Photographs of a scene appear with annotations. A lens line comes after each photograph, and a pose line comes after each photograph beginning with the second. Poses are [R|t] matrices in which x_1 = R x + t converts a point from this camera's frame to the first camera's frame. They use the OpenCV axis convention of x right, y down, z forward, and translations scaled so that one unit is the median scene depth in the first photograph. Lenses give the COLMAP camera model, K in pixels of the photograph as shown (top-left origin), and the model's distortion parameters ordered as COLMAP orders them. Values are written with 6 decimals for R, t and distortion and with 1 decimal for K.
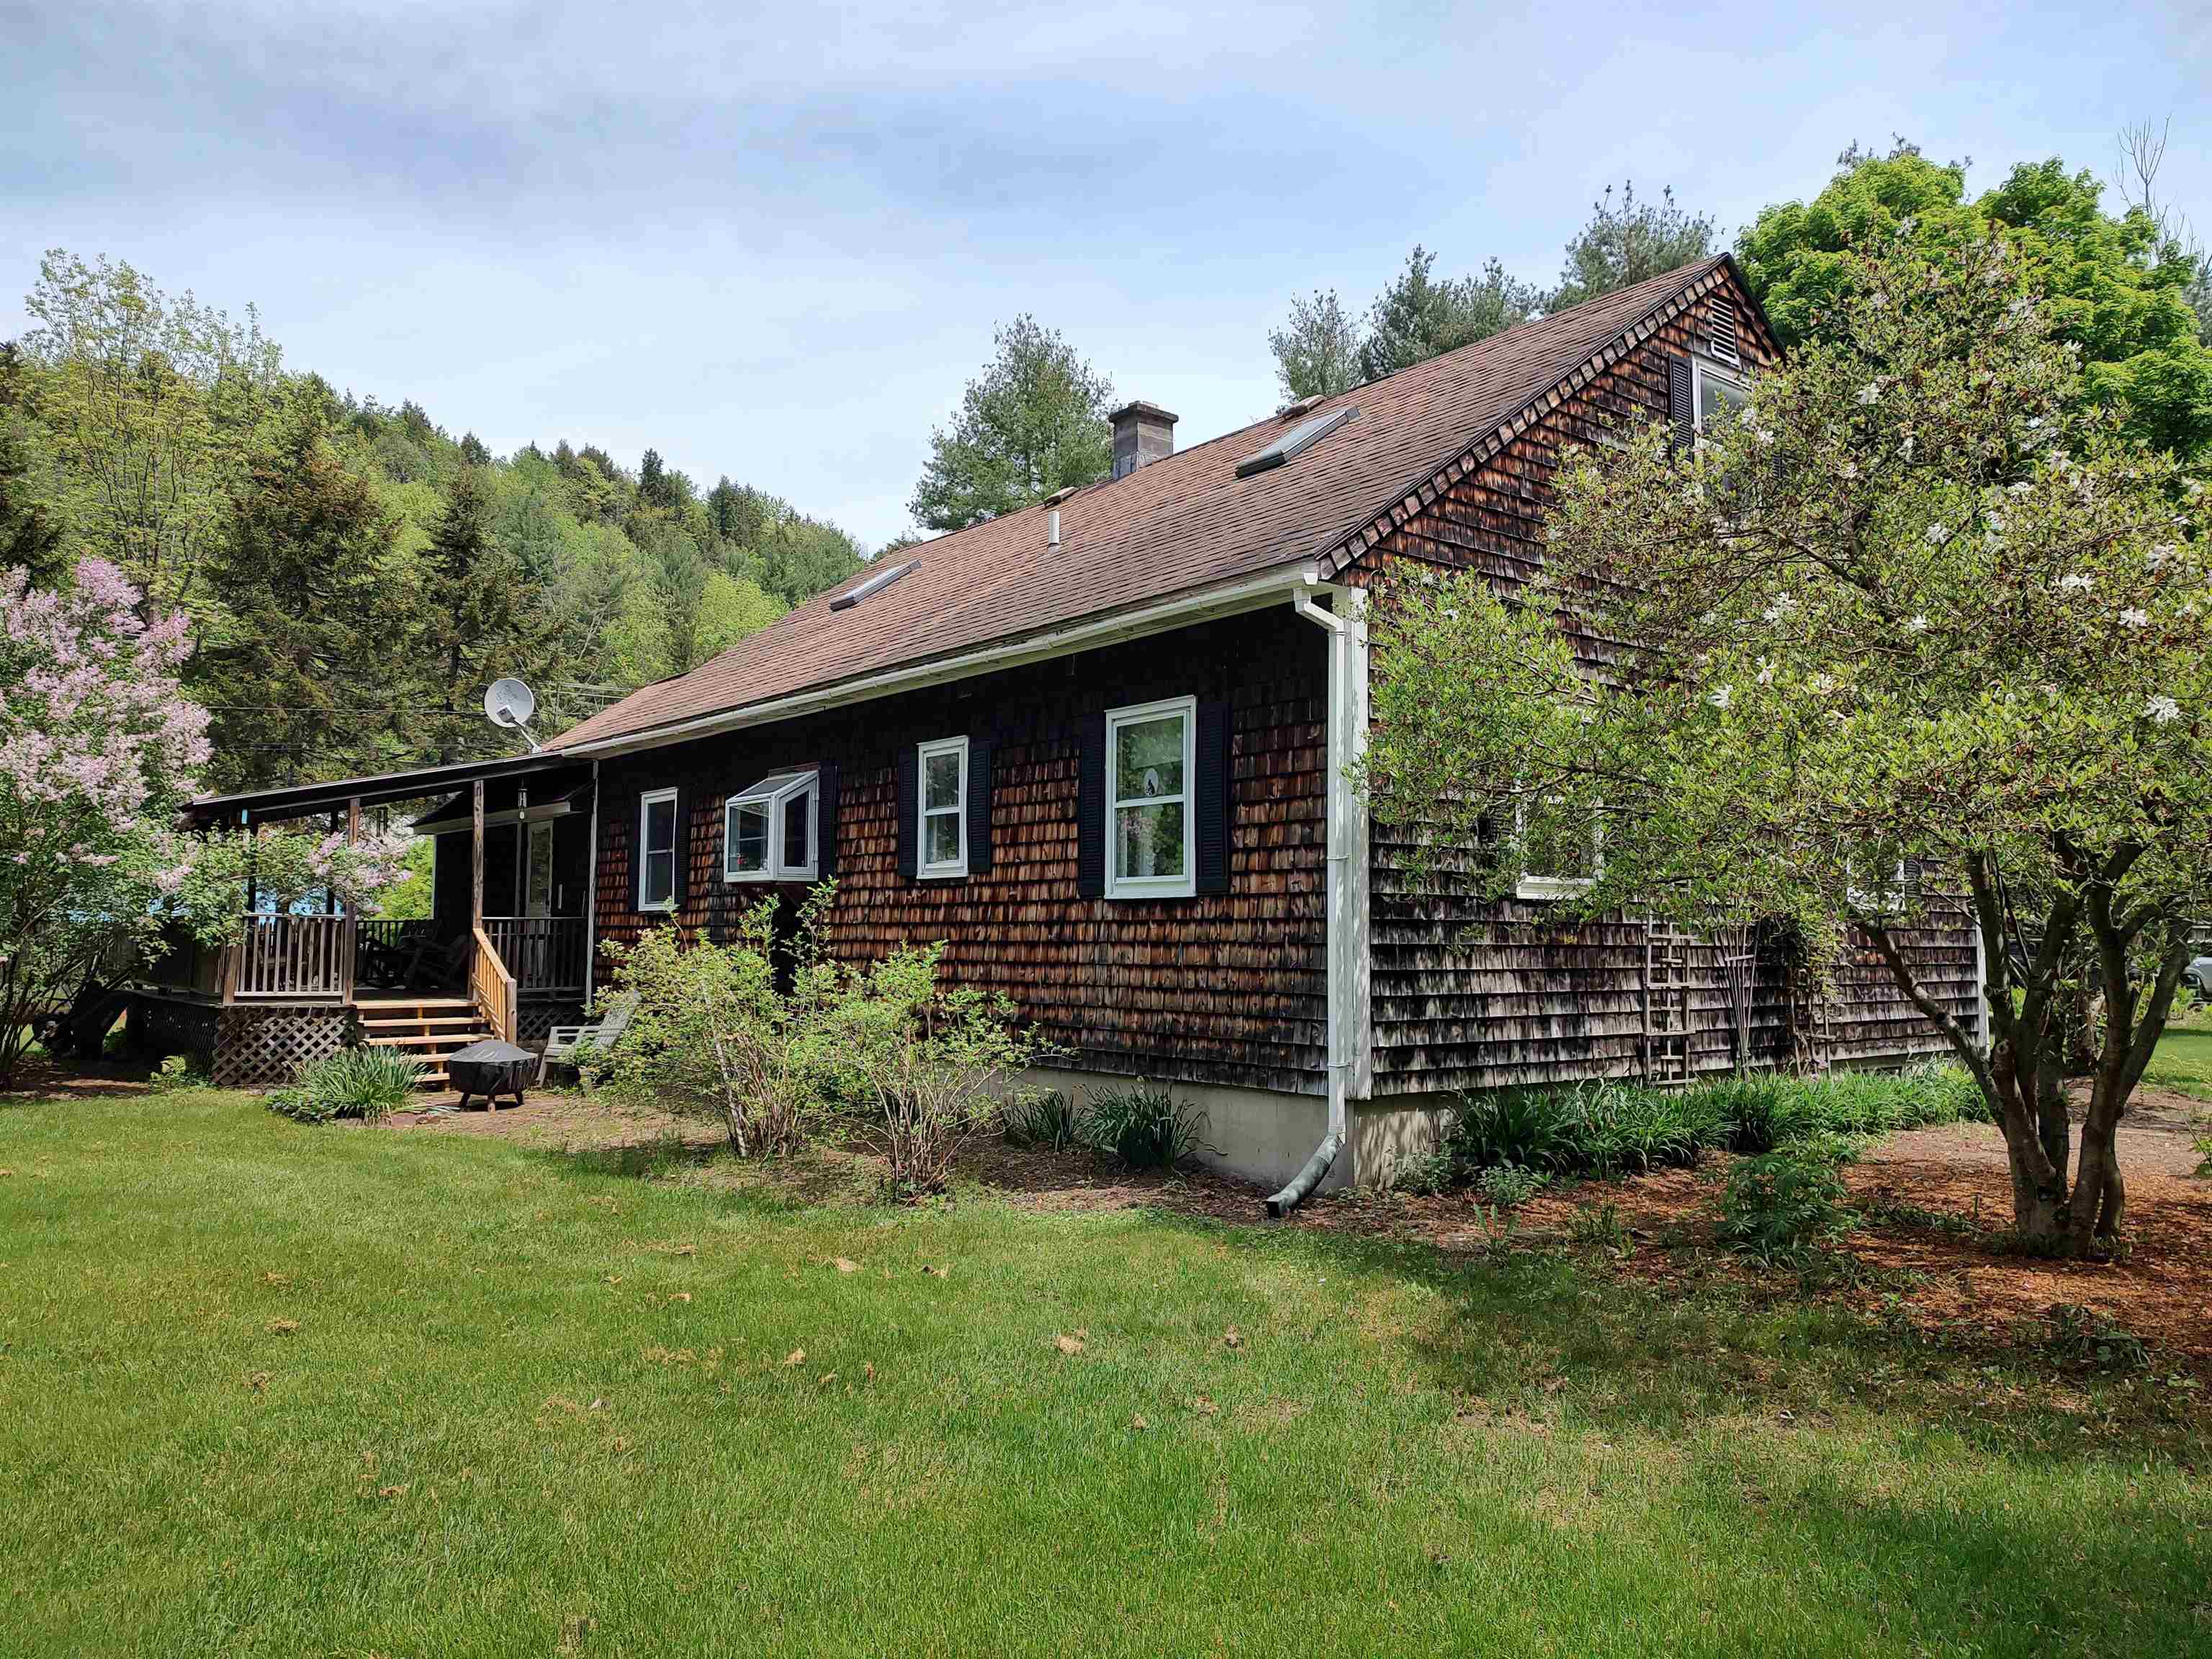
lens RADIAL K [[1574.7, 0, 1127.3], [0, 1574.7, 820.0], [0, 0, 1]] dist [0.054242, -0.063860]
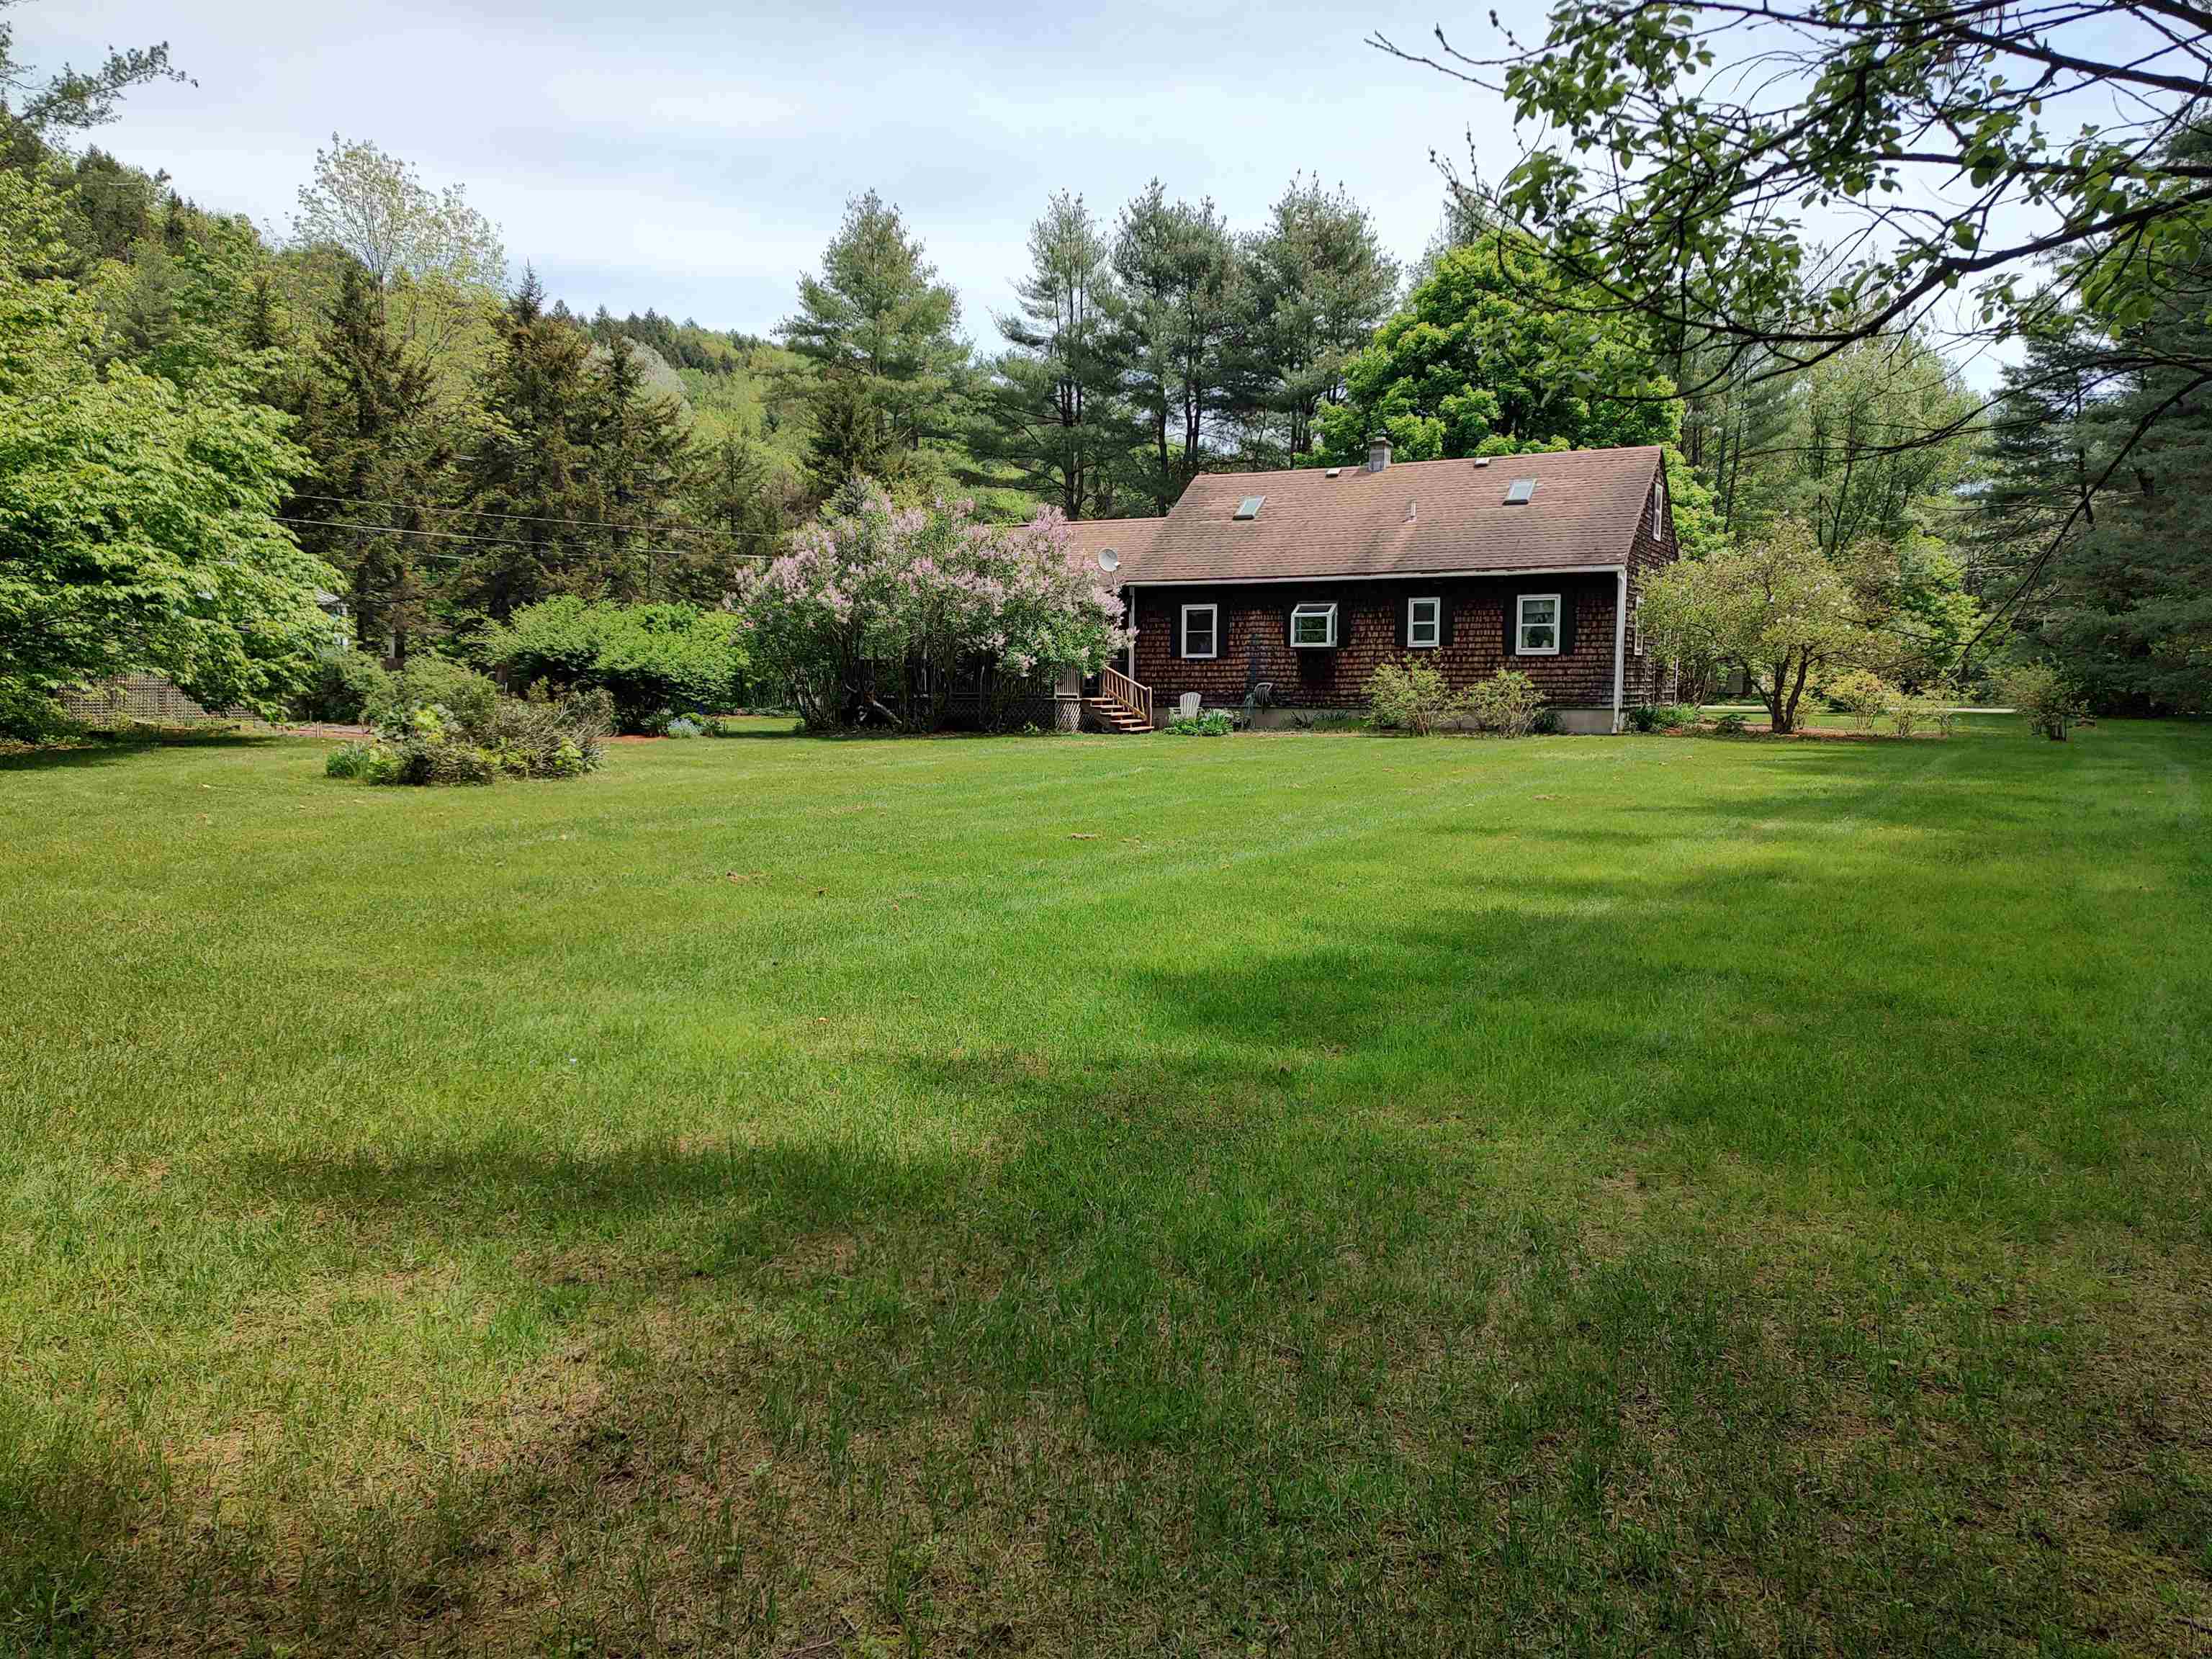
lens RADIAL K [[1573.8, 0, 1106.0], [0, 1573.8, 829.5], [0, 0, 1]] dist [0.050860, -0.052196]
pose [[0.914699, -0.047488, 0.401337, -1.772980], [-0.023187, 0.985270, 0.169429, -0.106285], [-0.403471, -0.164283, 0.900124, -1.375322]]
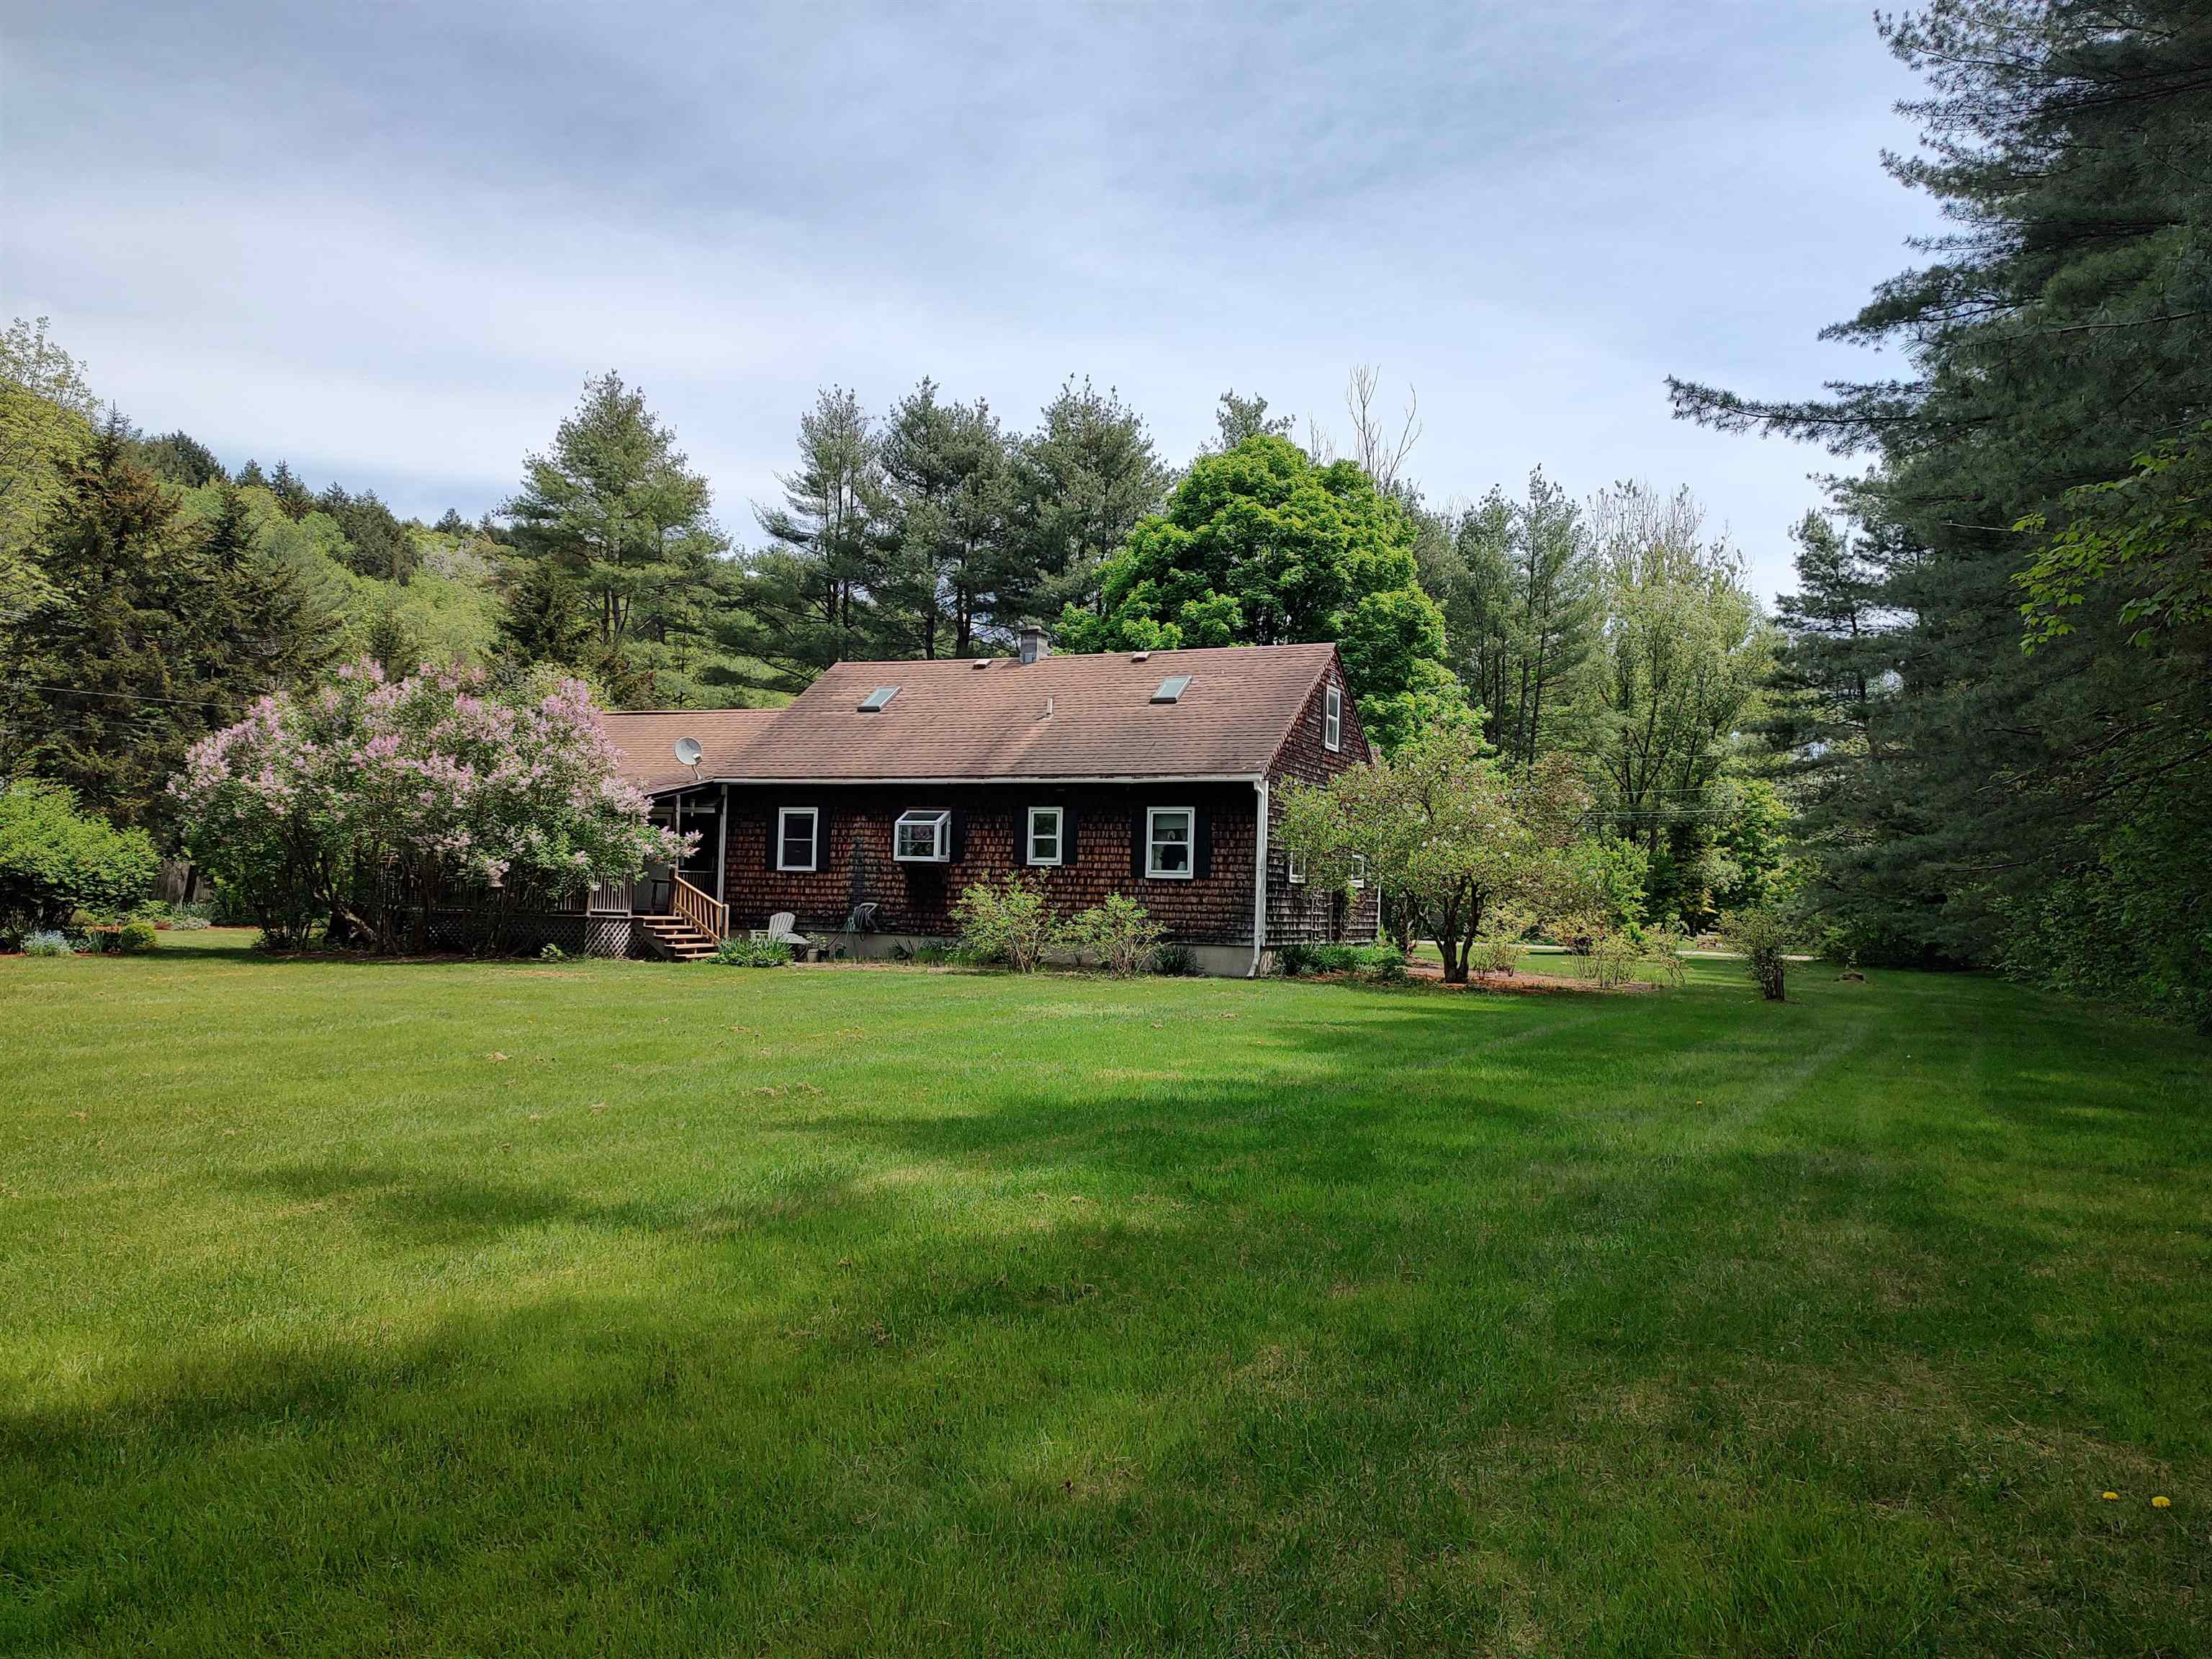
lens RADIAL K [[1573.8, 0, 1106.0], [0, 1573.8, 829.5], [0, 0, 1]] dist [0.050860, -0.052196]
pose [[0.890932, 0.035793, 0.452725, -1.088306], [-0.054289, 0.998135, 0.027923, -0.086489], [-0.450881, -0.049456, 0.891213, -1.135019]]
